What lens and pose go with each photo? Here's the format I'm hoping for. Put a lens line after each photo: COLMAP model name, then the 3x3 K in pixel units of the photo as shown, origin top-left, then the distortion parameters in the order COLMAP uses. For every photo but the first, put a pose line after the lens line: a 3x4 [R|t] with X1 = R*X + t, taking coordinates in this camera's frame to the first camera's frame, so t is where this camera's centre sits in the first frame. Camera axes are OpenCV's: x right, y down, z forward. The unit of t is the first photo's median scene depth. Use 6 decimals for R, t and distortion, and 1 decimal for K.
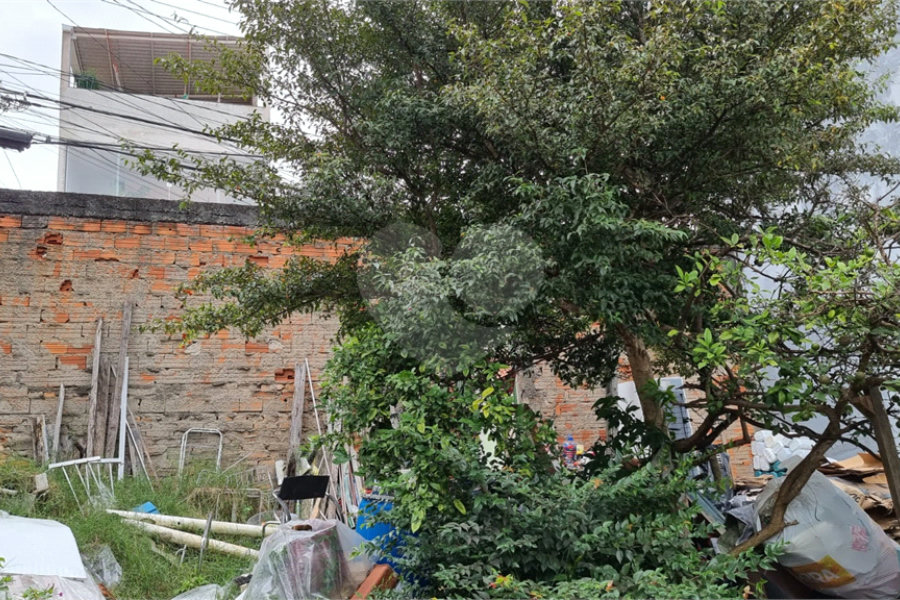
lens RADIAL K [[766.3, 0, 450.0], [0, 766.3, 300.0], [0, 0, 1]] dist [0.035346, -0.005971]
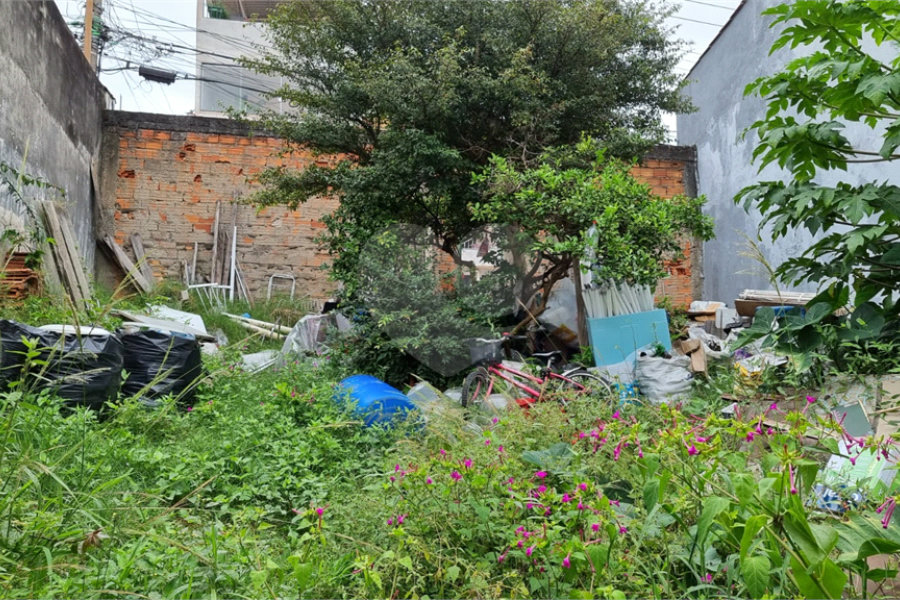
lens RADIAL K [[714.7, 0, 450.0], [0, 714.7, 300.0], [0, 0, 1]] dist [0.006486, -0.036242]
pose [[0.990502, 0.048050, -0.128831, 0.199490], [-0.030929, 0.990800, 0.131749, 0.018662], [0.133976, -0.126513, 0.982876, -0.369441]]
